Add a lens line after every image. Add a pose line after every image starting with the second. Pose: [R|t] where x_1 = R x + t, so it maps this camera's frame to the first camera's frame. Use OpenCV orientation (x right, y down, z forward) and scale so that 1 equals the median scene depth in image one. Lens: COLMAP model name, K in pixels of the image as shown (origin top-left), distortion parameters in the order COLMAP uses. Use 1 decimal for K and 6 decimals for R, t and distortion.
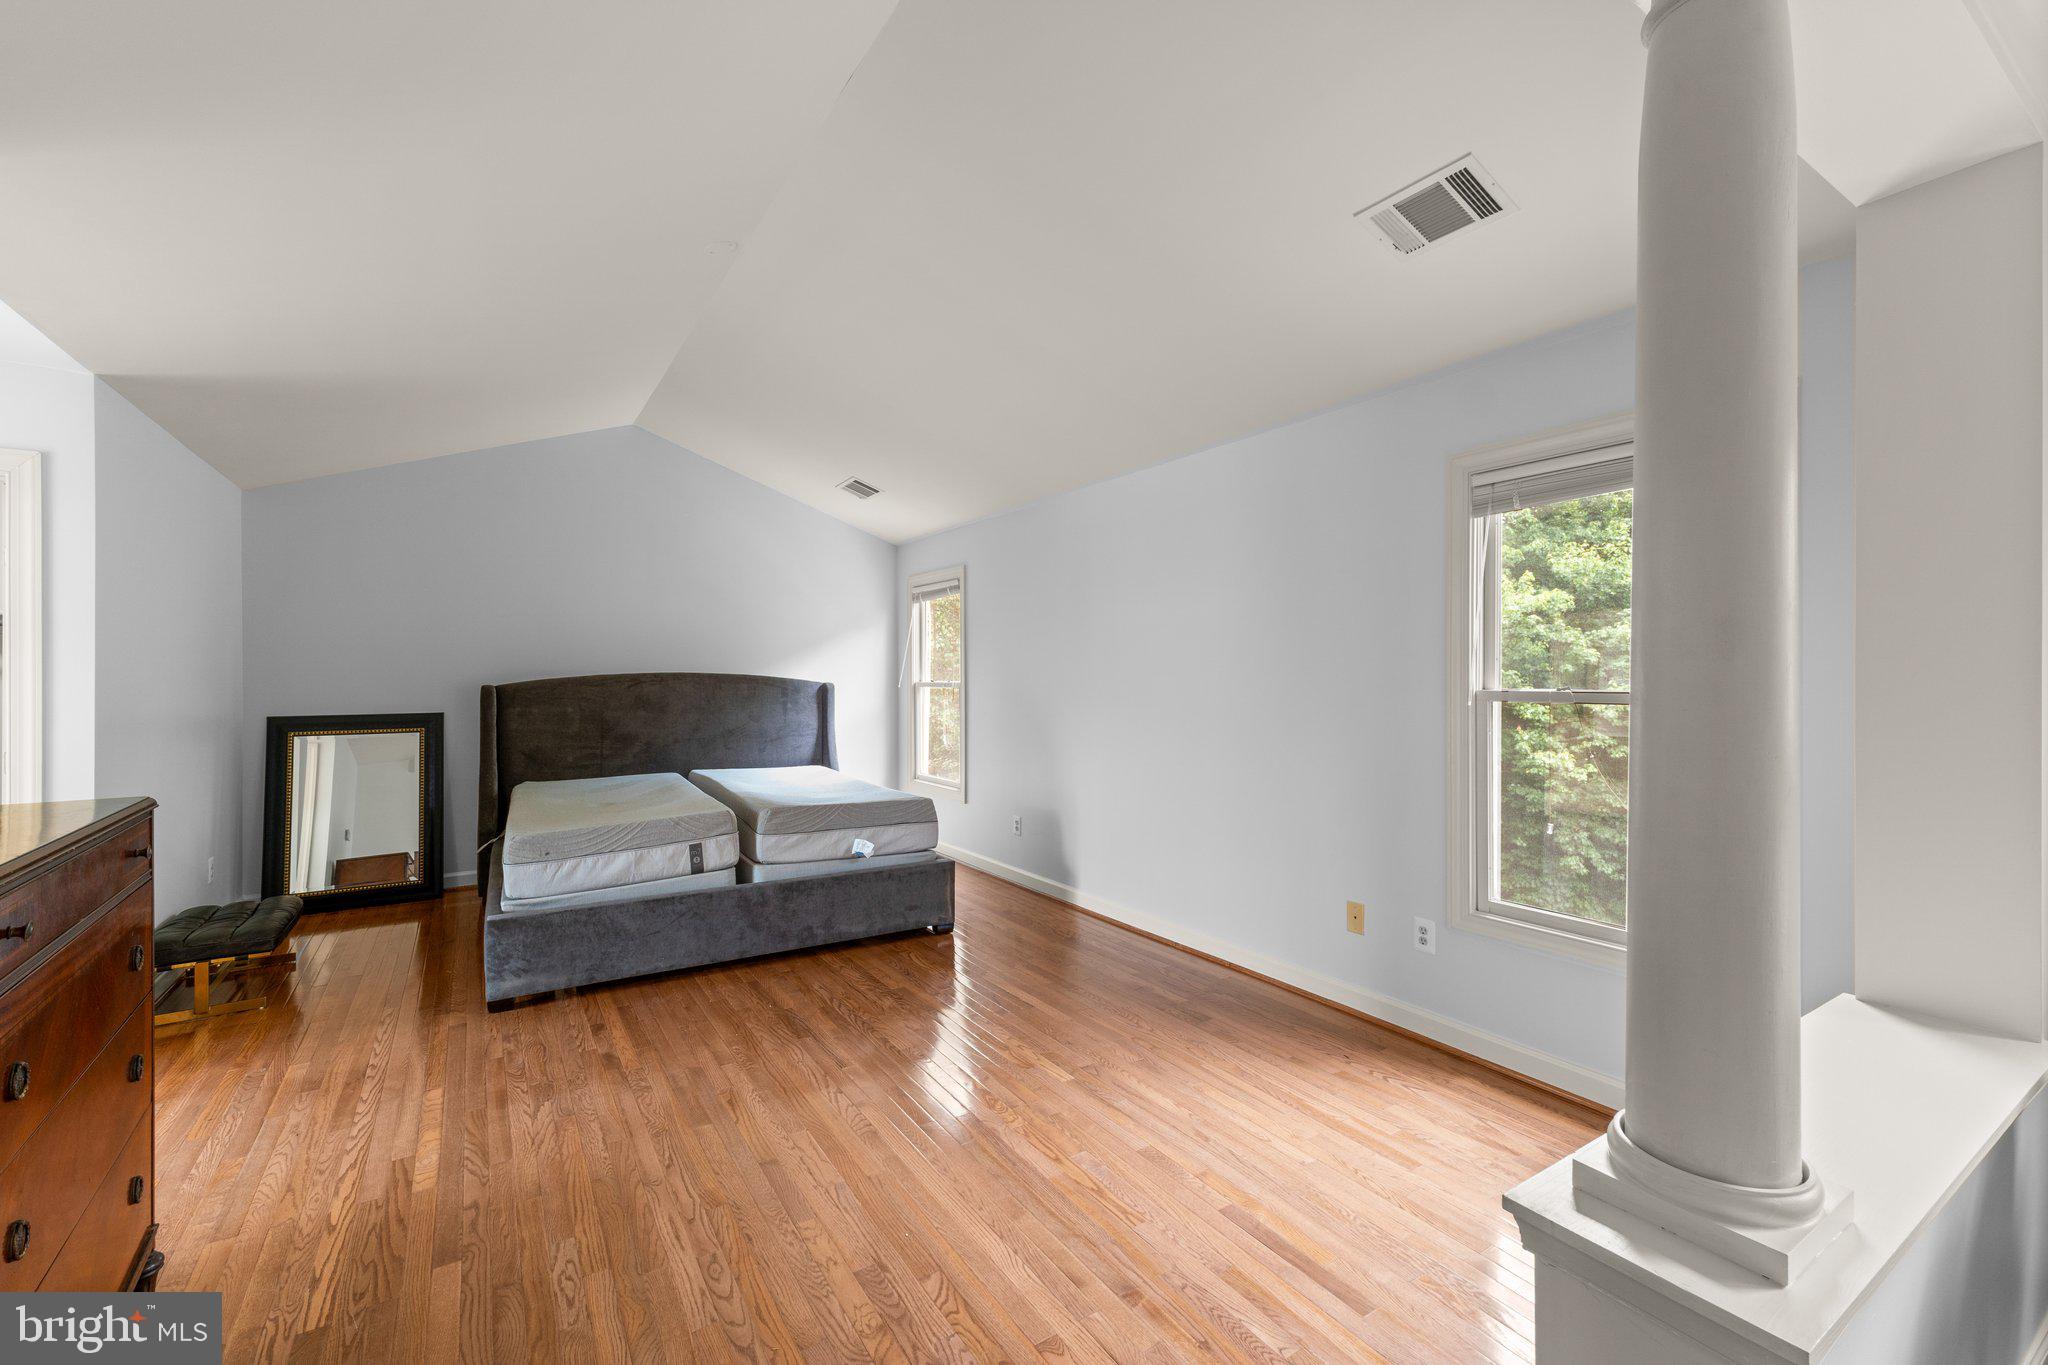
lens RADIAL K [[862.9, 0, 1031.1], [0, 862.9, 669.3], [0, 0, 1]] dist [0.005863, -0.000911]
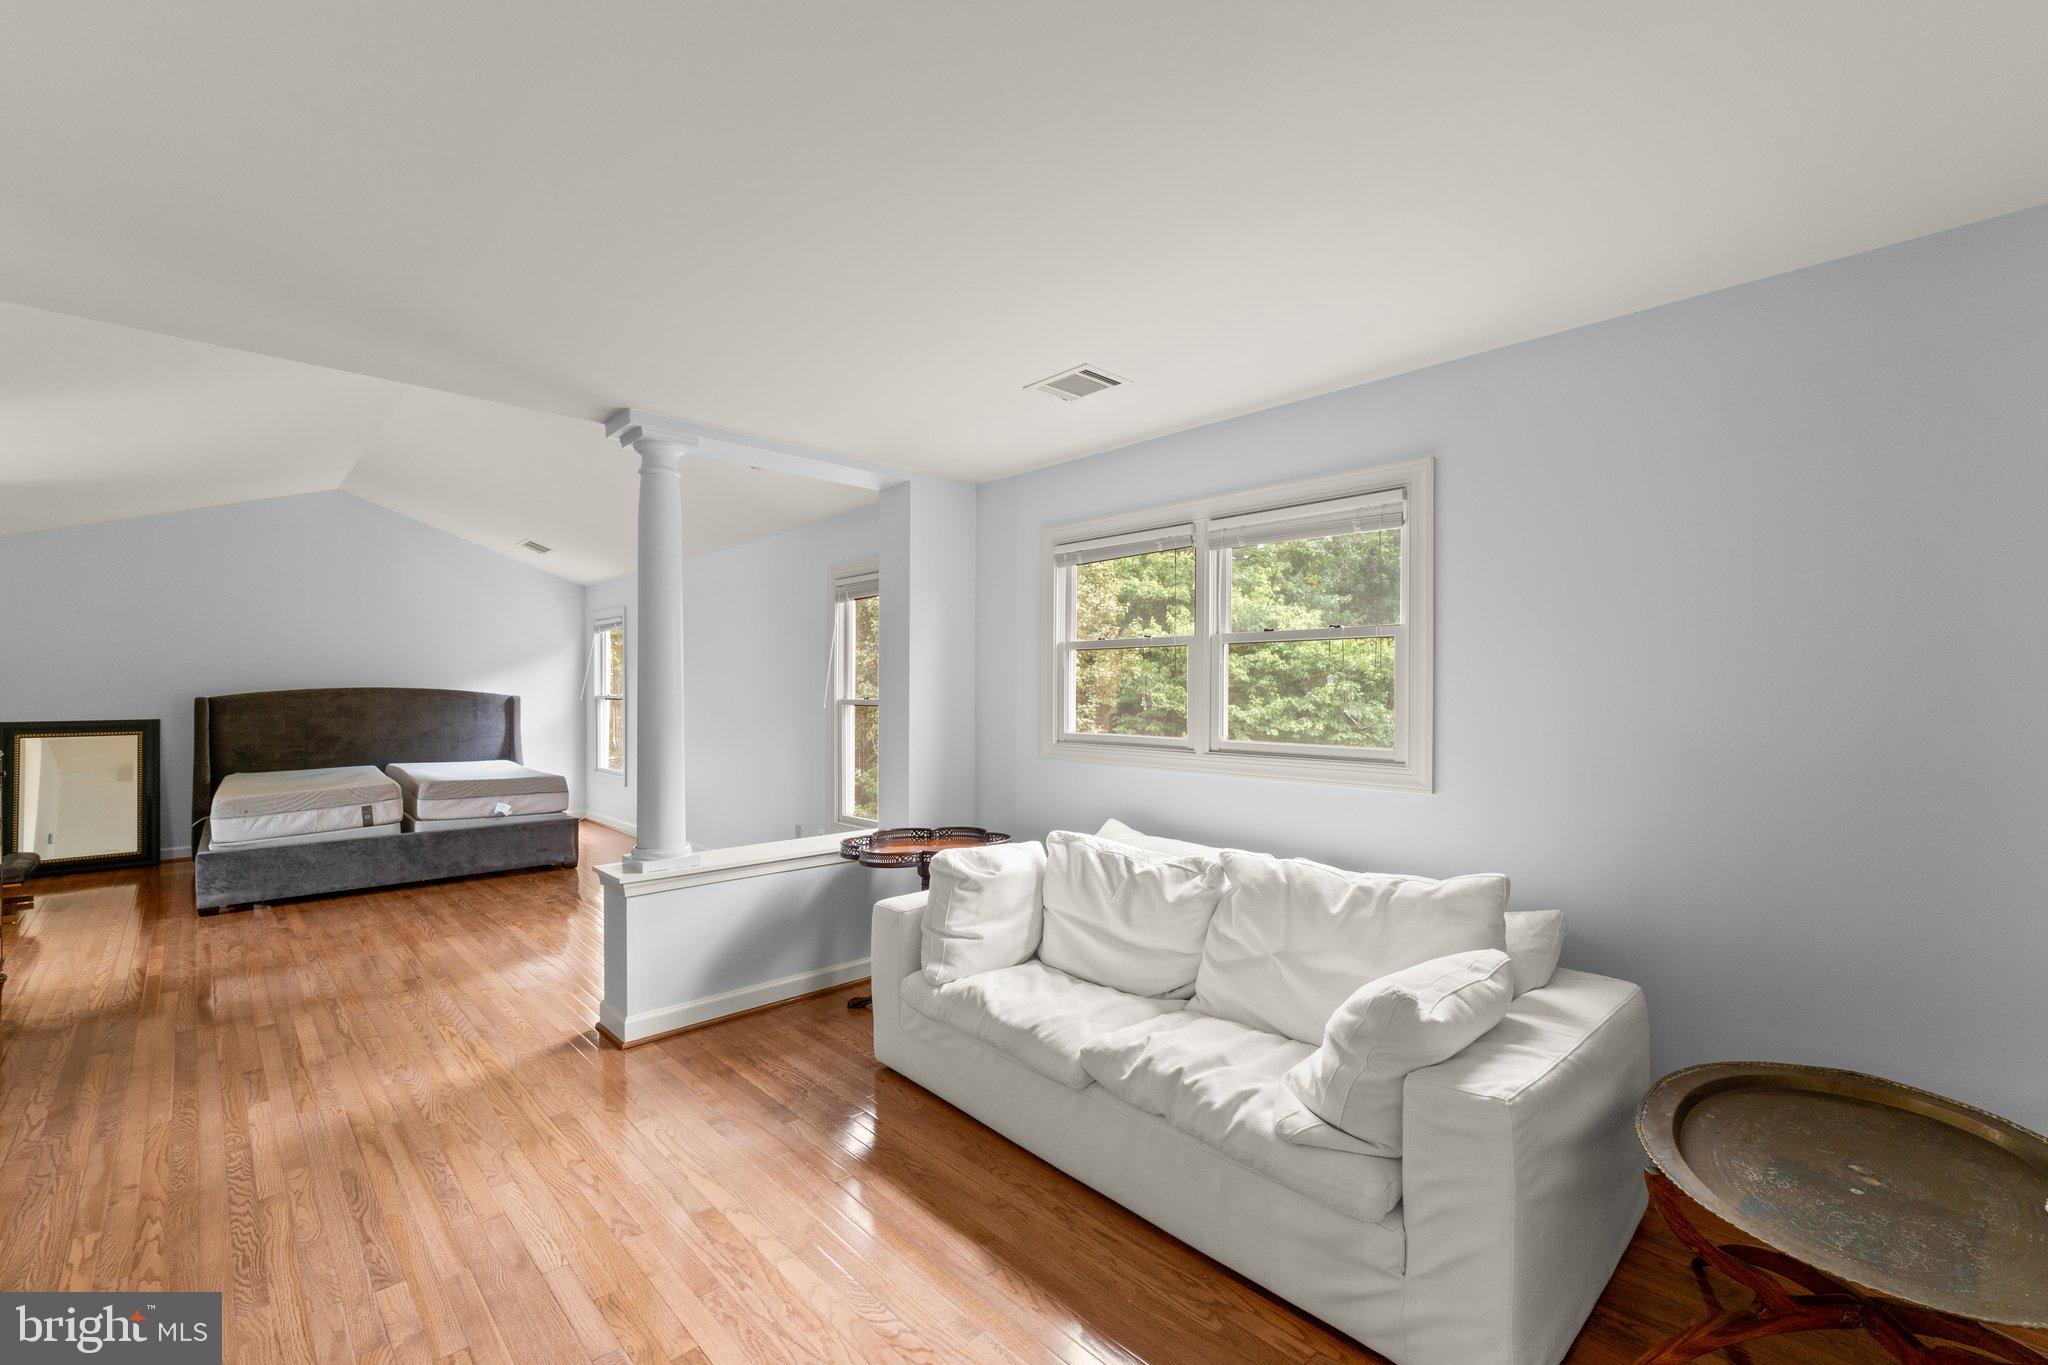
lens RADIAL K [[862.9, 0, 1030.4], [0, 862.9, 689.4], [0, 0, 1]] dist [0.005863, -0.000911]
pose [[0.981103, 0.001787, 0.193476, 0.401730], [-0.003020, 0.999977, 0.006079, -0.005610], [-0.193461, -0.006548, 0.981086, -0.607875]]
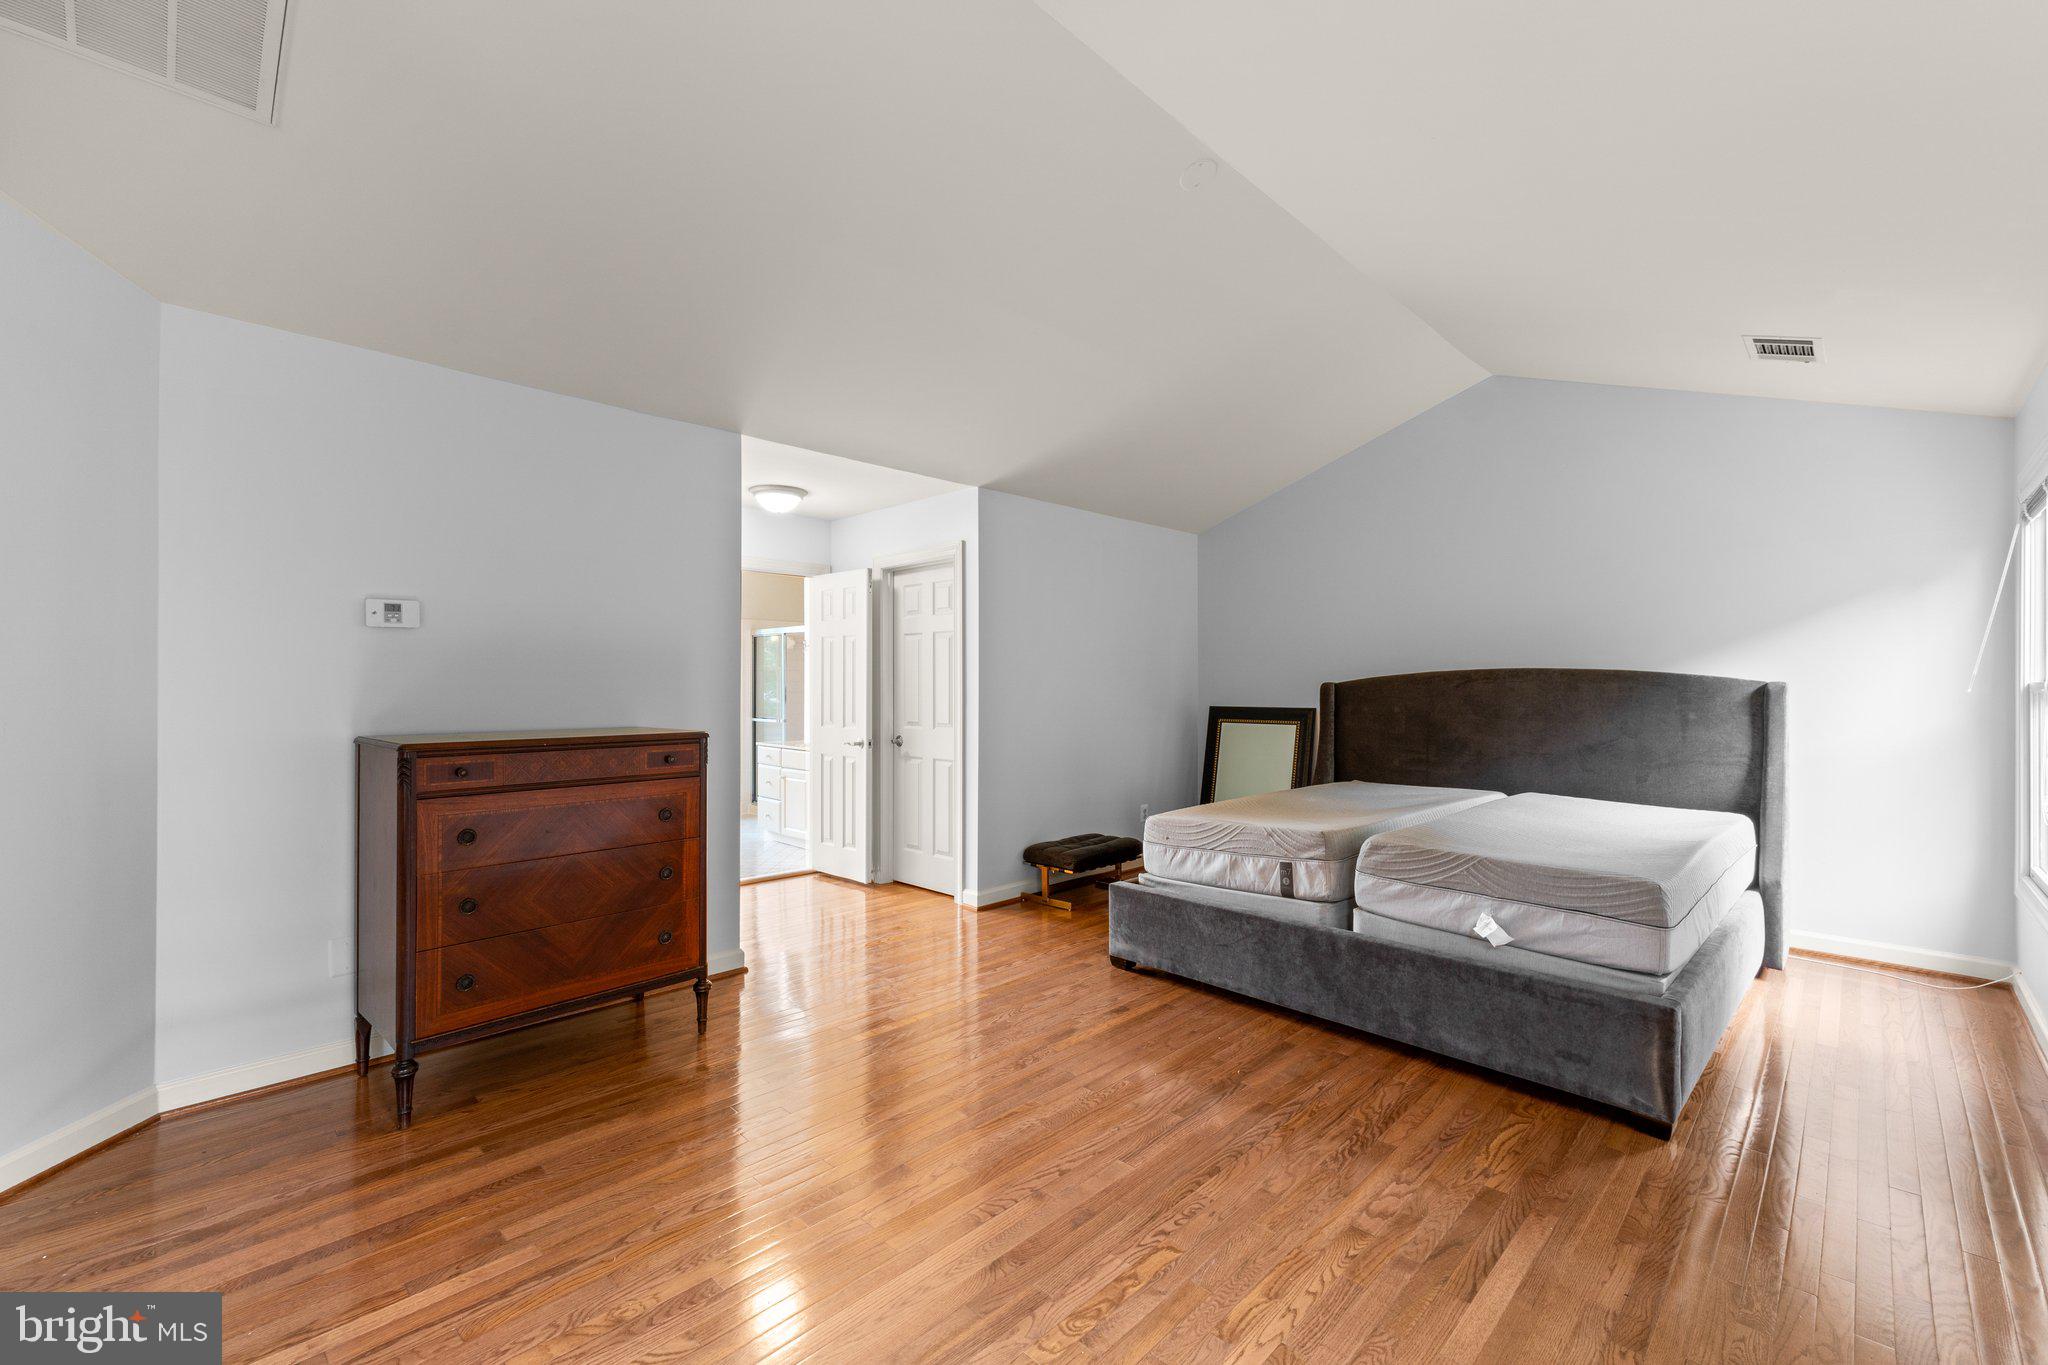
lens RADIAL K [[862.9, 0, 1020.7], [0, 862.9, 687.6], [0, 0, 1]] dist [0.005863, -0.000911]
pose [[0.221871, 0.009534, -0.975029, 0.369565], [0.001640, 0.999947, 0.010151, 0.017883], [0.975075, -0.003851, 0.221844, 0.524036]]
